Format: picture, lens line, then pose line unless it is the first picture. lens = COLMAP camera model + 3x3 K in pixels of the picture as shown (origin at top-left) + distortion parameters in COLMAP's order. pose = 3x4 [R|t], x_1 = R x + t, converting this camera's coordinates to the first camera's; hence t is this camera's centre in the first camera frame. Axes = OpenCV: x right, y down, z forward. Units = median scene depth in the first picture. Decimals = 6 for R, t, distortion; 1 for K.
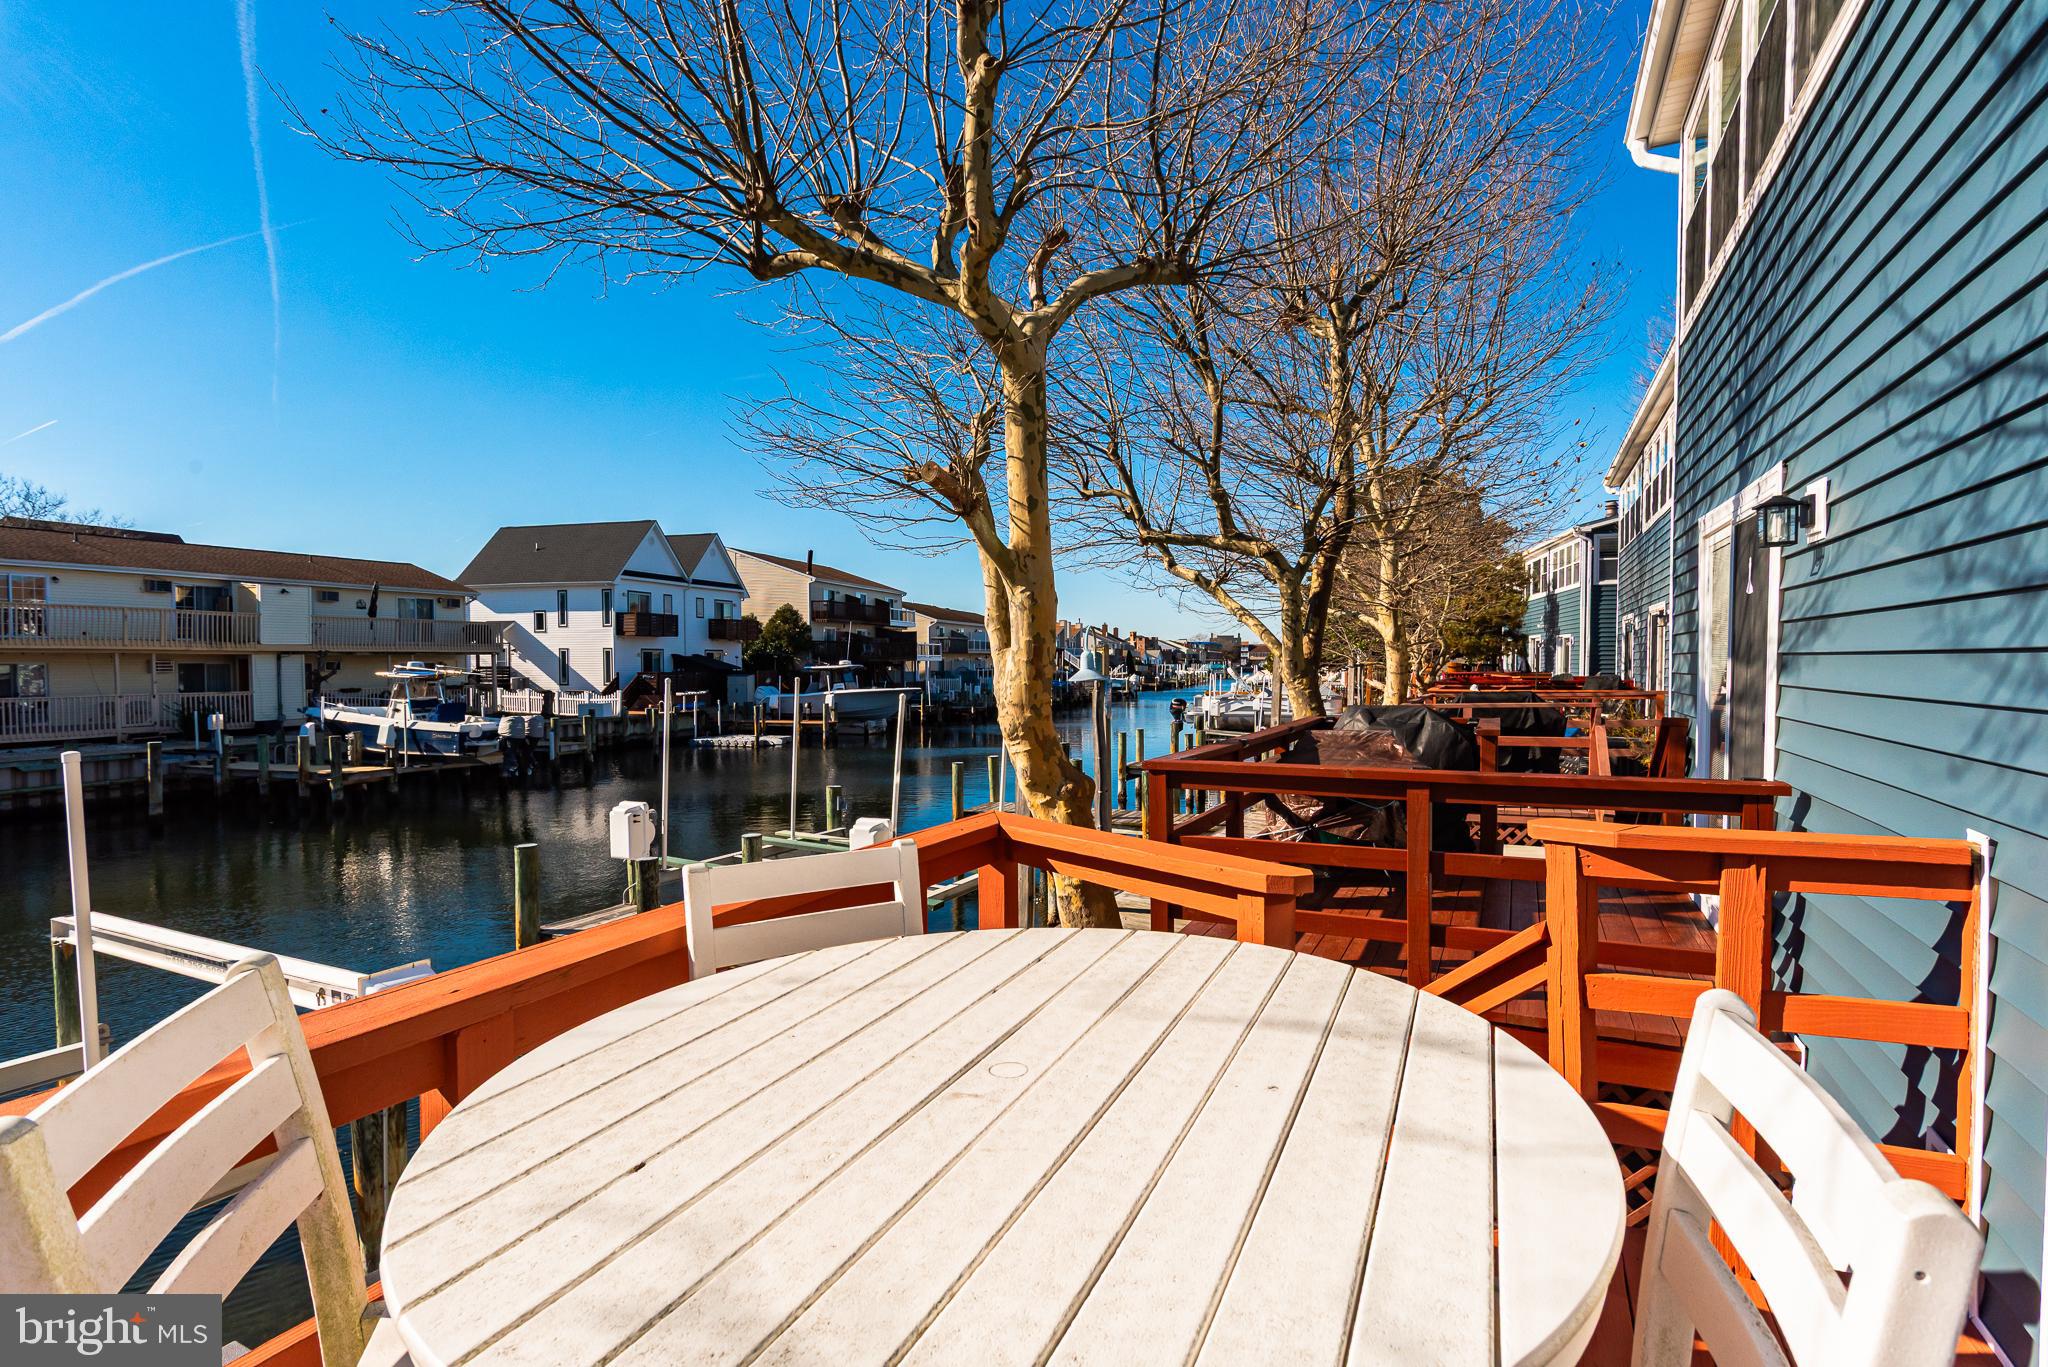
lens RADIAL K [[1011.8, 0, 1023.5], [0, 1011.8, 694.1], [0, 0, 1]] dist [0.002056, -0.000284]
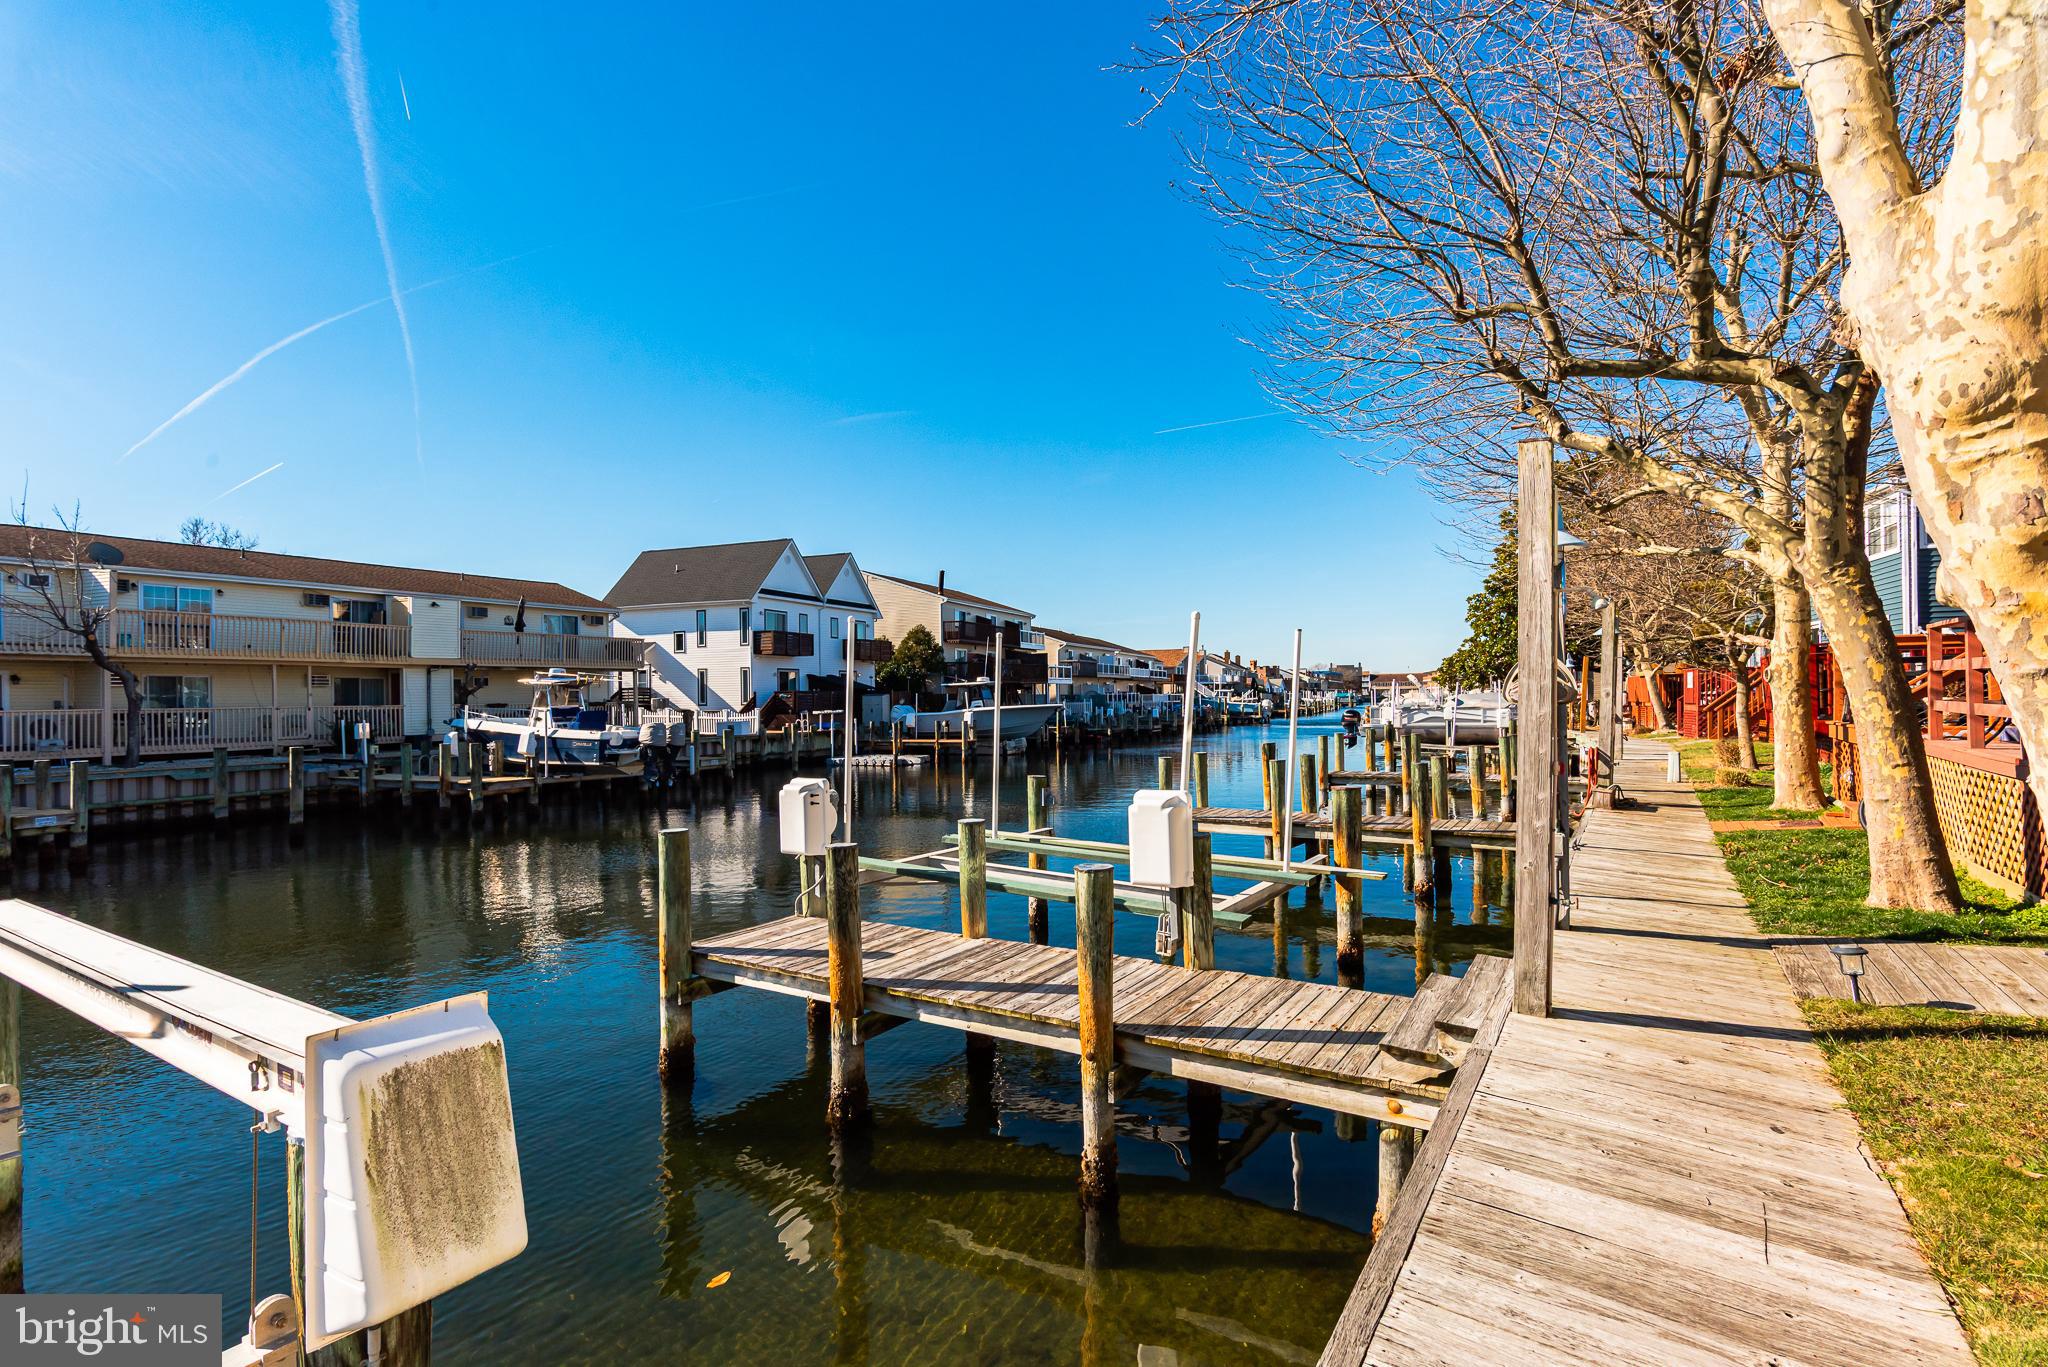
lens RADIAL K [[996.3, 0, 1021.2], [0, 996.3, 692.7], [0, 0, 1]] dist [0.004638, -0.001288]
pose [[0.993577, -0.011358, -0.112587, -0.053382], [0.007239, 0.999292, -0.036930, 0.026137], [0.112927, 0.035877, 0.992955, 0.103484]]
